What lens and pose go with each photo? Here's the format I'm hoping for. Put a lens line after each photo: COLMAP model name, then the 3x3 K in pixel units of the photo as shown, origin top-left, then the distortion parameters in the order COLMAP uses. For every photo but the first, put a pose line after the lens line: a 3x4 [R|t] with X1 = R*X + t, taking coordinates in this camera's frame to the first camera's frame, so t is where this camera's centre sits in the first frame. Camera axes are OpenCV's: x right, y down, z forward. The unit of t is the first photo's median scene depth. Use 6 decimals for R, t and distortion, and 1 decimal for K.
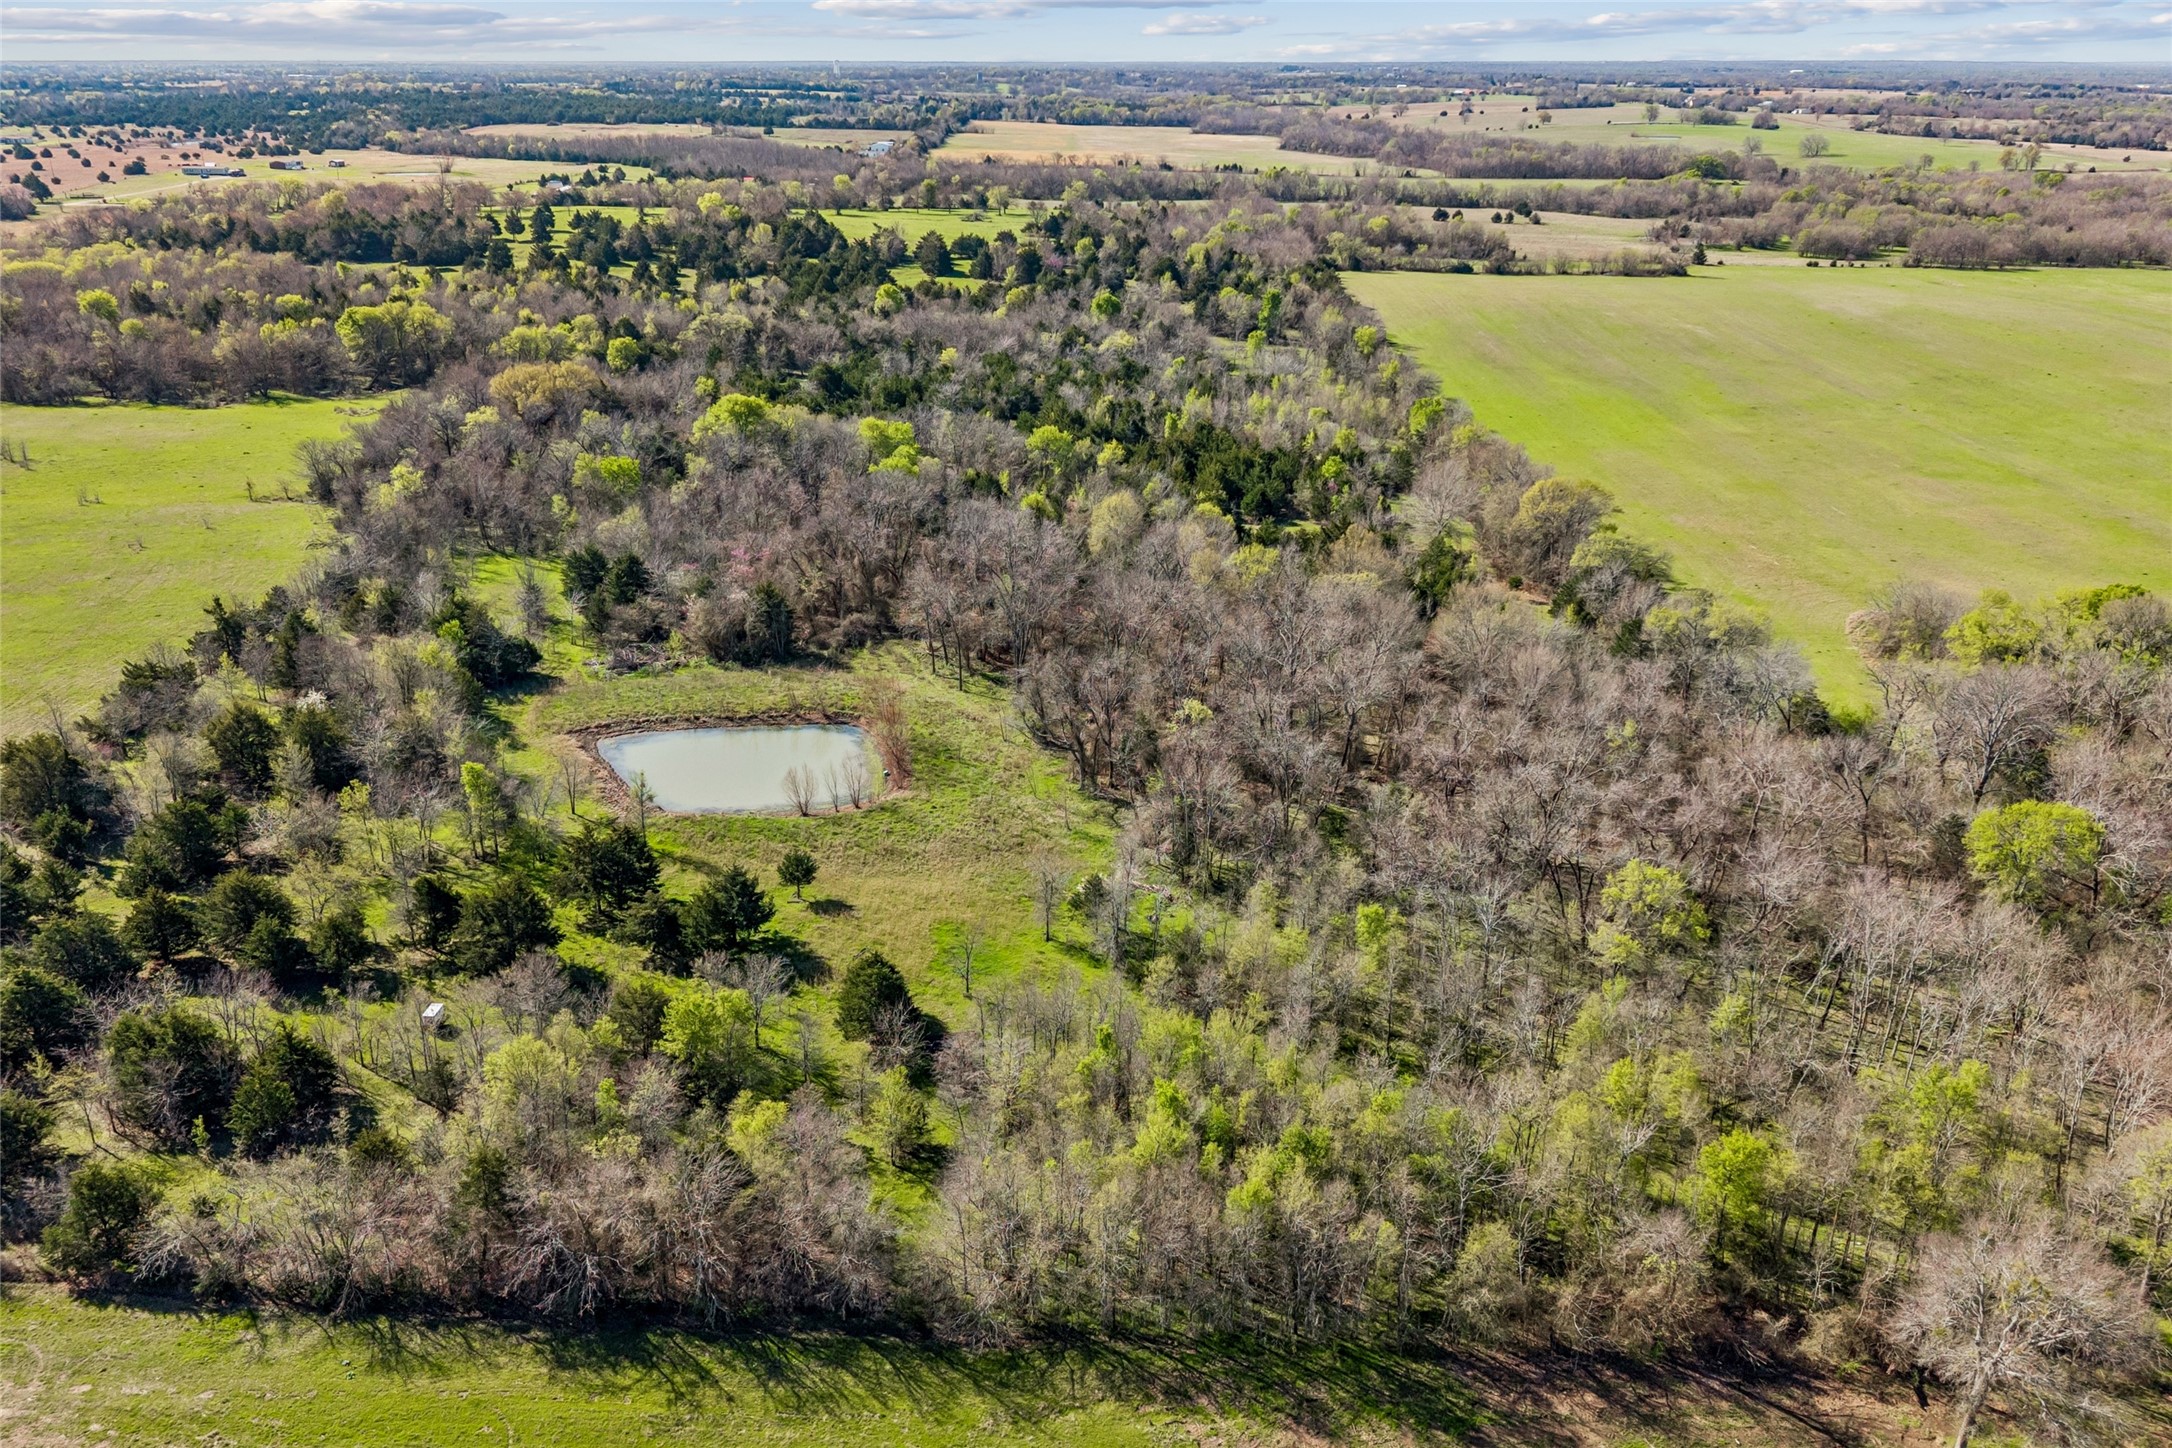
lens RADIAL K [[1603.5, 0, 1092.2], [0, 1603.5, 725.7], [0, 0, 1]] dist [0.003610, 0.007097]
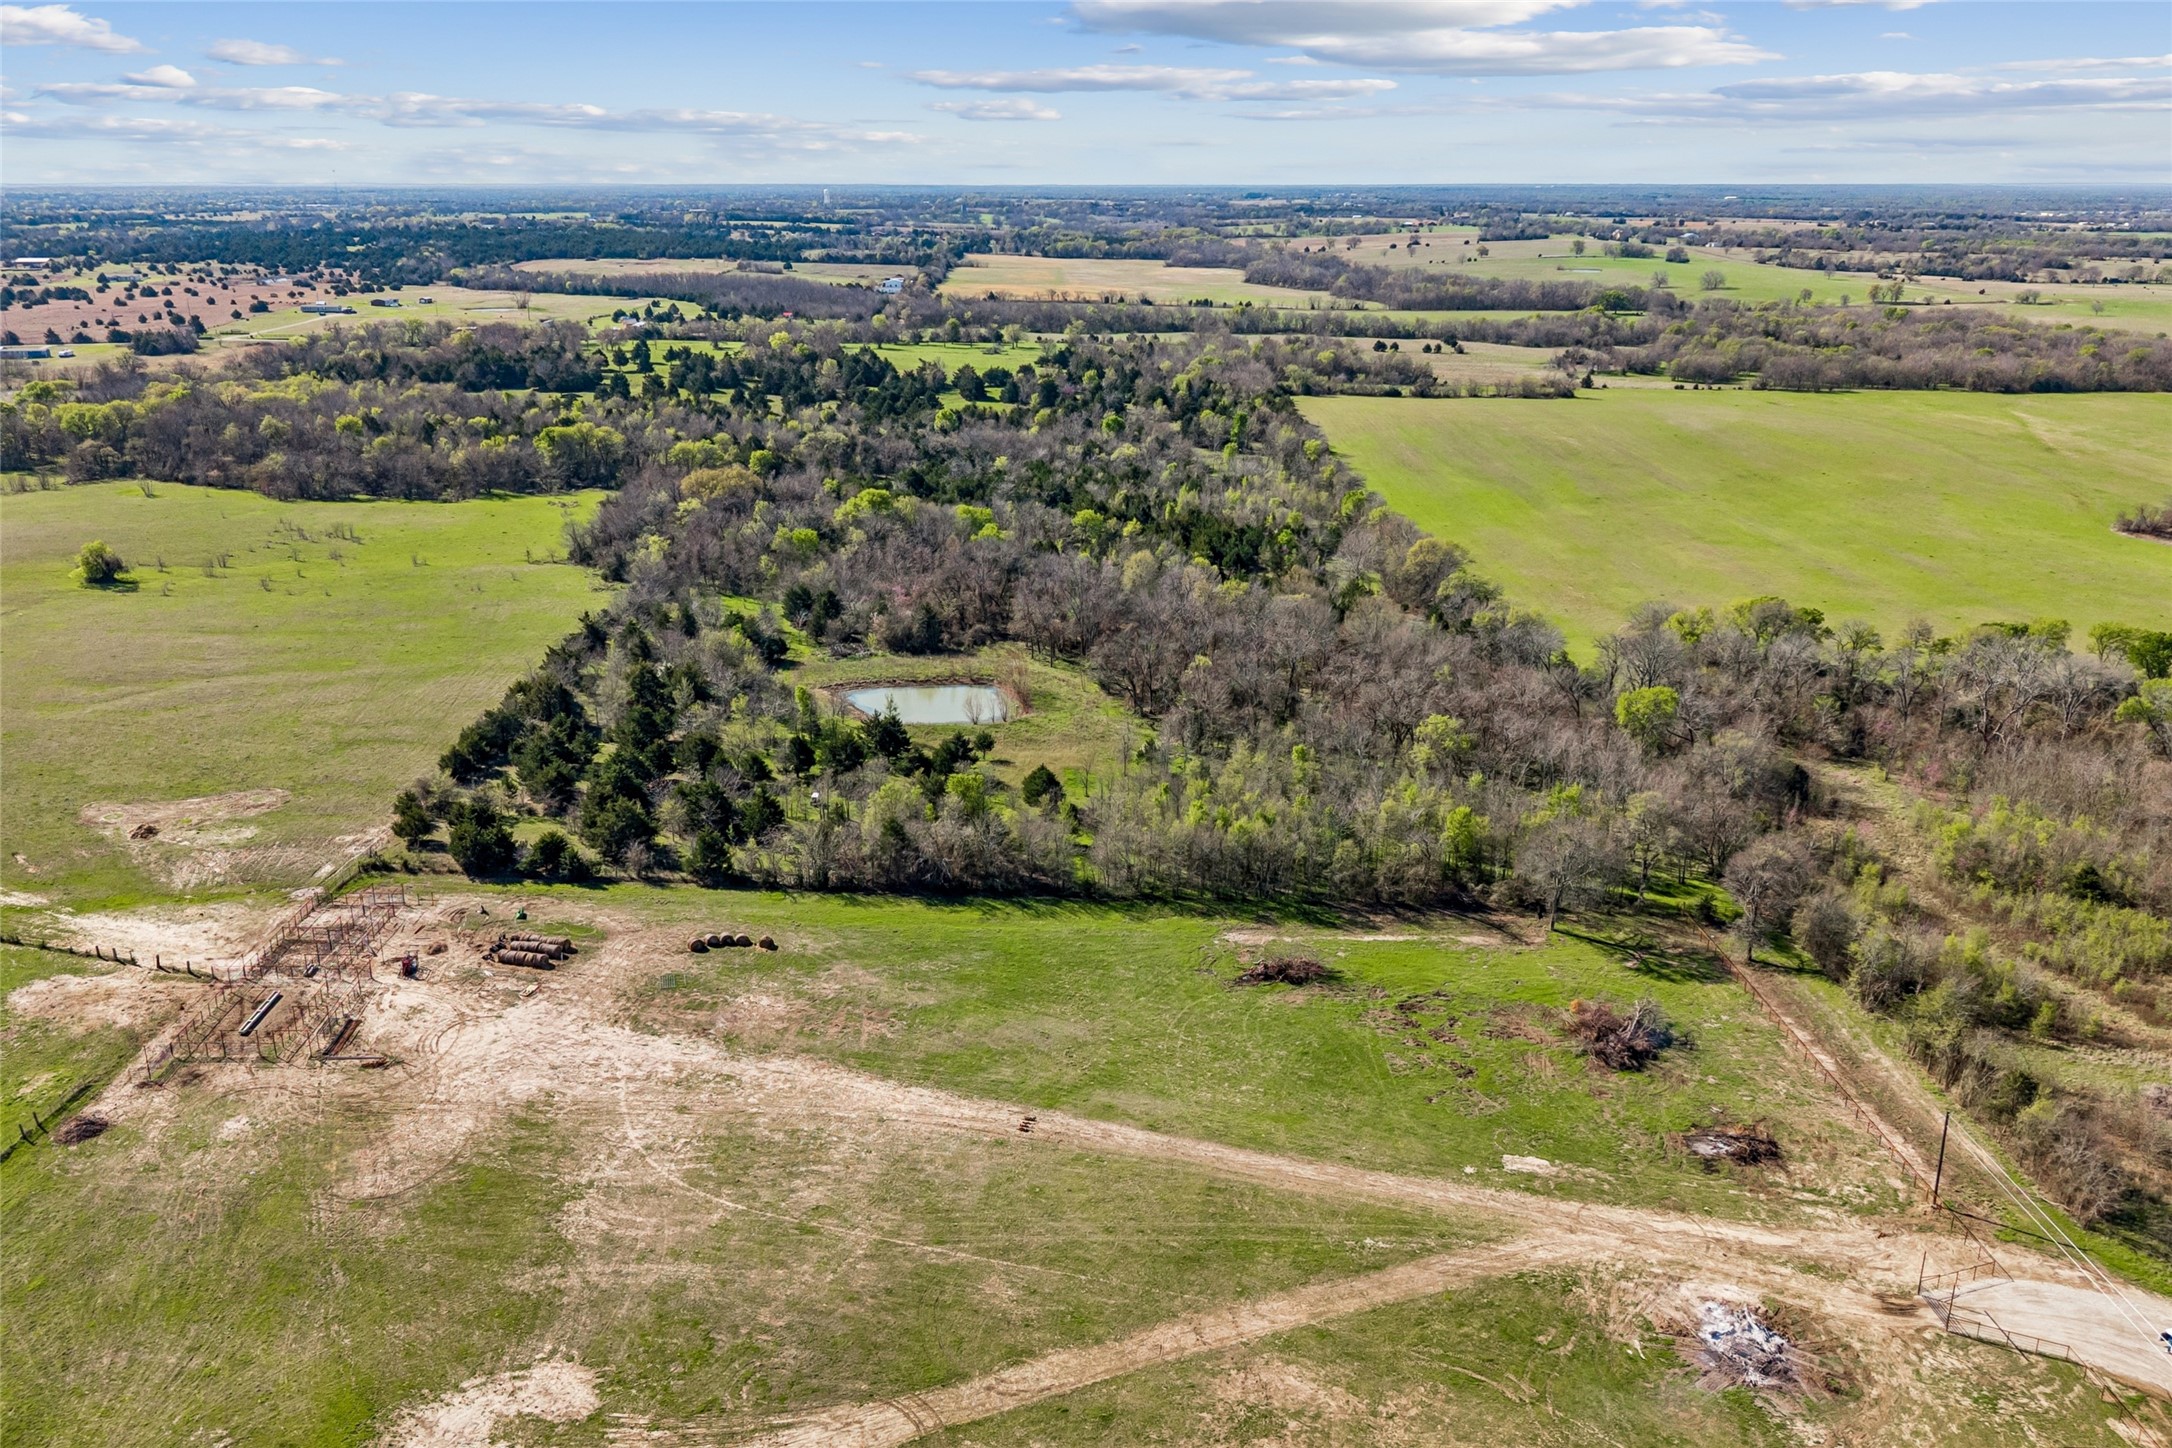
lens RADIAL K [[1659.4, 0, 1081.4], [0, 1659.4, 716.1], [0, 0, 1]] dist [0.033570, -0.038321]
pose [[0.999879, -0.005439, 0.014540, -0.030588], [0.006538, 0.997040, -0.076605, 0.061433], [-0.014080, 0.076691, 0.996955, -0.259259]]
